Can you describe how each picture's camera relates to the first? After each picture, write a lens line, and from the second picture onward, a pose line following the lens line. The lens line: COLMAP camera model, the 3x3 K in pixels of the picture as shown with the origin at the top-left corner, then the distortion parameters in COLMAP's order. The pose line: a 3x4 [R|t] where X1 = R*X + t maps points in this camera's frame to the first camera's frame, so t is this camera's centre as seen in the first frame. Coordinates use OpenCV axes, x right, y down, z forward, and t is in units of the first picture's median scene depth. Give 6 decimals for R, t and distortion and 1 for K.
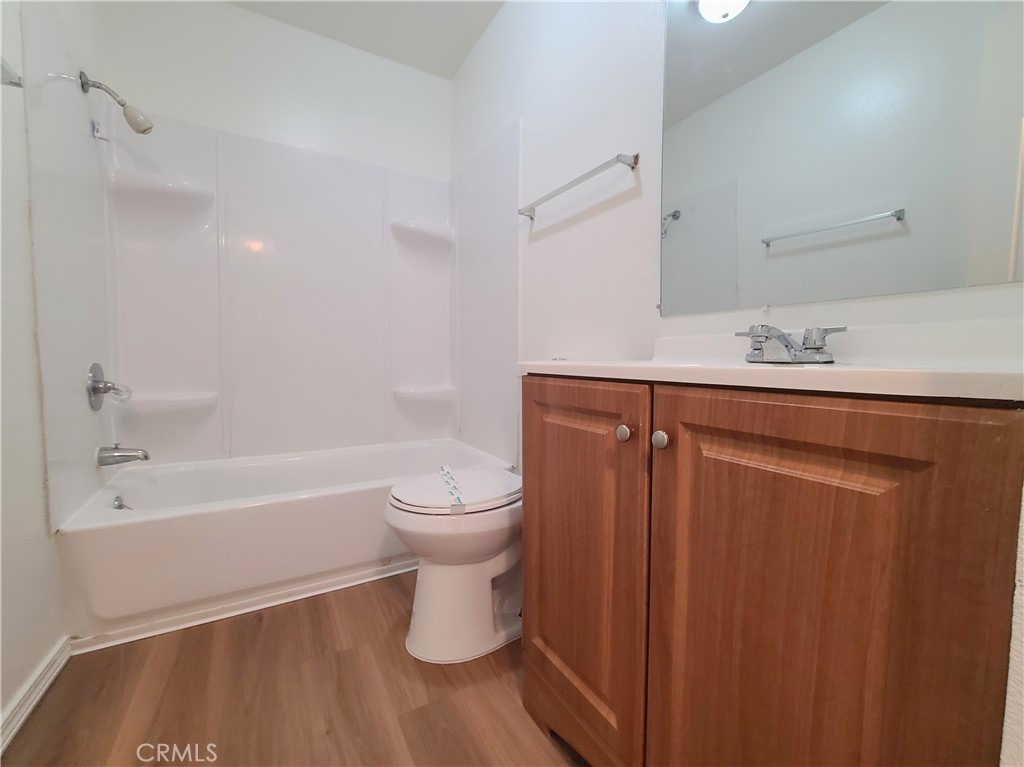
lens RADIAL K [[429.3, 0, 511.3], [0, 429.3, 381.4], [0, 0, 1]] dist [-0.000239, -0.000870]
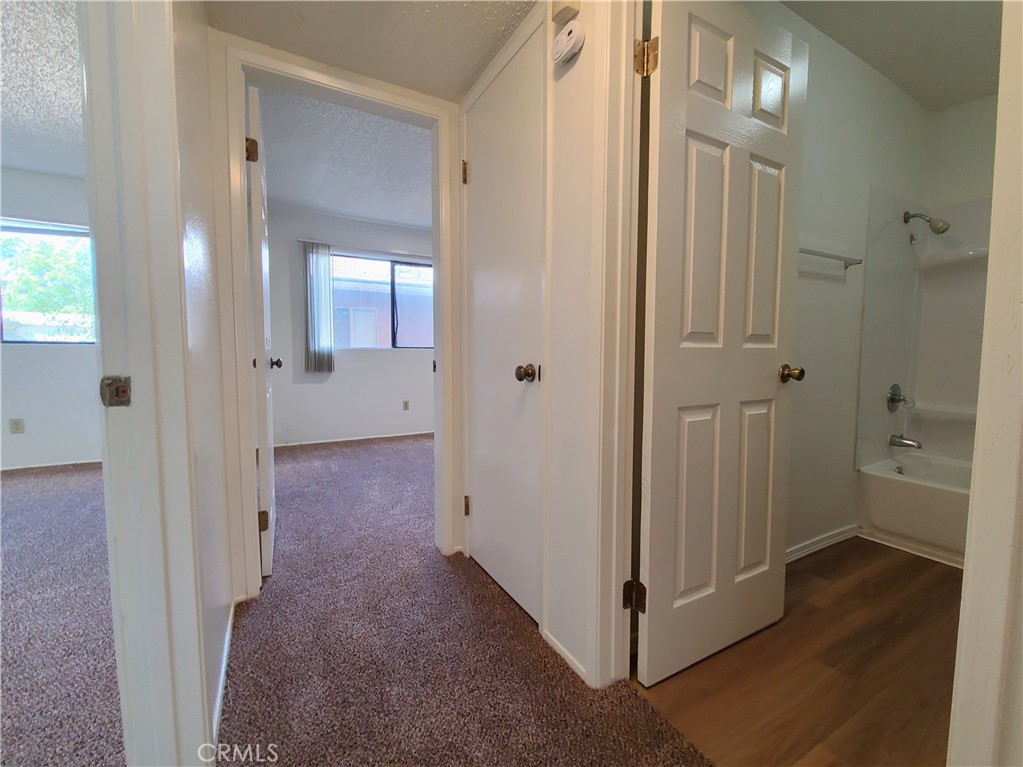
lens RADIAL K [[438.9, 0, 513.1], [0, 438.9, 381.6], [0, 0, 1]] dist [0.002462, -0.003633]
pose [[-0.006548, 0.068714, -0.997615, 0.740937], [-0.058768, 0.995886, 0.068981, -0.081519], [0.998250, 0.059080, -0.002483, -0.479426]]
